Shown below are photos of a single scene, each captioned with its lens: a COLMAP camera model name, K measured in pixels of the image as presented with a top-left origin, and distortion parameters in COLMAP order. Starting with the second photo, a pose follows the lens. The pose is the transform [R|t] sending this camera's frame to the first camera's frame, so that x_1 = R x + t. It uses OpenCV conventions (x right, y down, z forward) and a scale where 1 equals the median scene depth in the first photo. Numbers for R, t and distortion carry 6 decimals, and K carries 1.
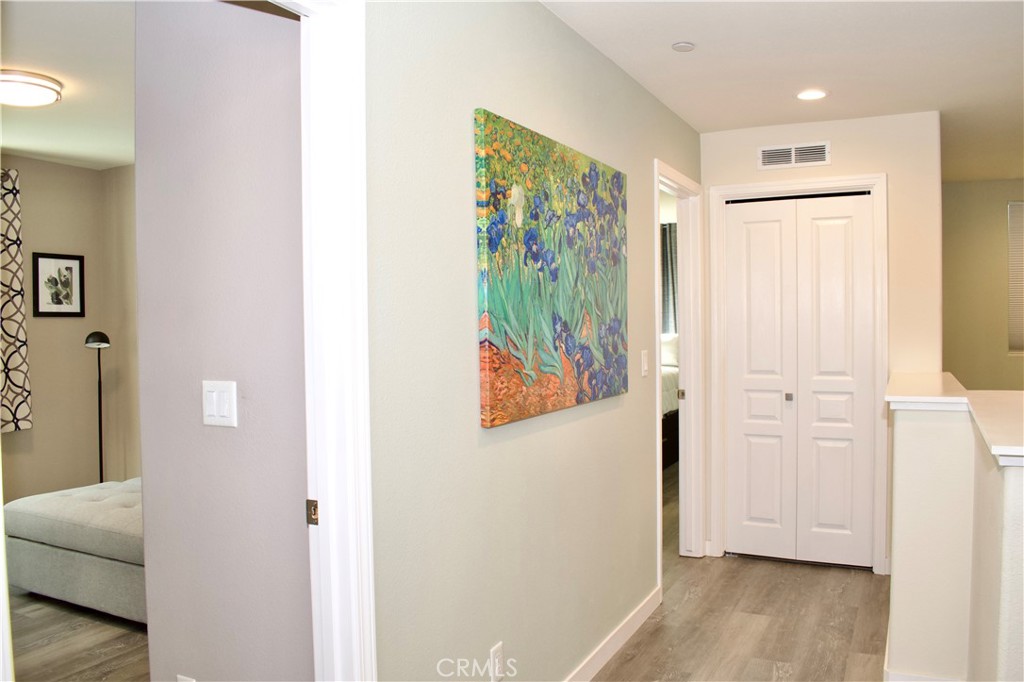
lens RADIAL K [[822.0, 0, 512.0], [0, 822.0, 341.0], [0, 0, 1]] dist [-0.101159, -0.002670]
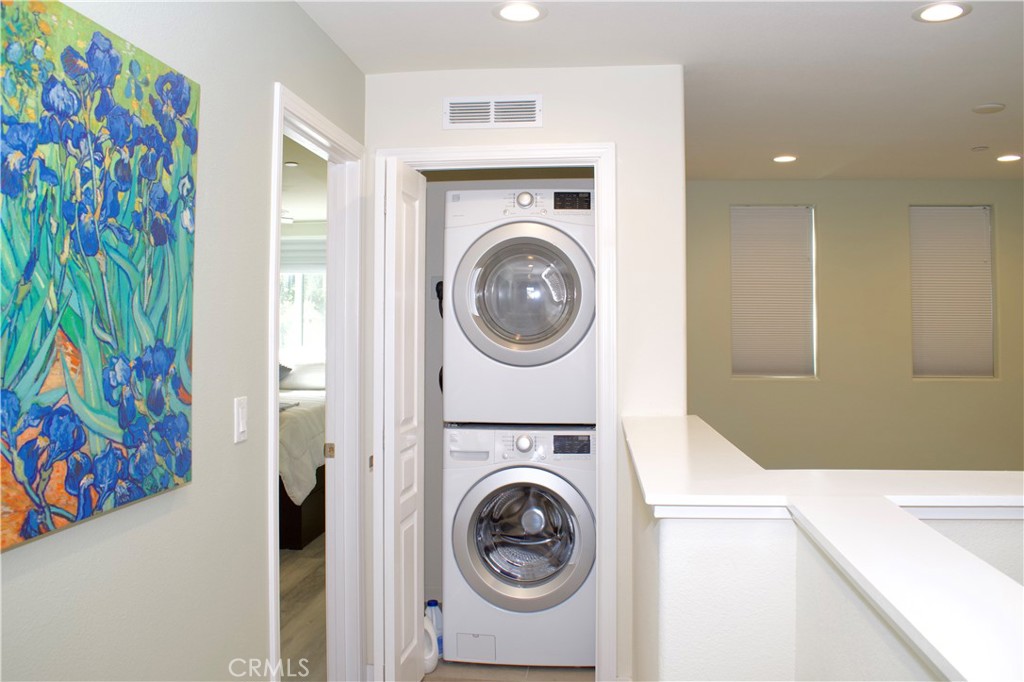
lens RADIAL K [[822.0, 0, 512.0], [0, 822.0, 341.0], [0, 0, 1]] dist [-0.101159, -0.002670]
pose [[0.937471, 0.007499, 0.347982, 0.163741], [-0.004147, 0.999938, -0.010376, -0.027076], [-0.348038, 0.008285, 0.937444, 0.453697]]
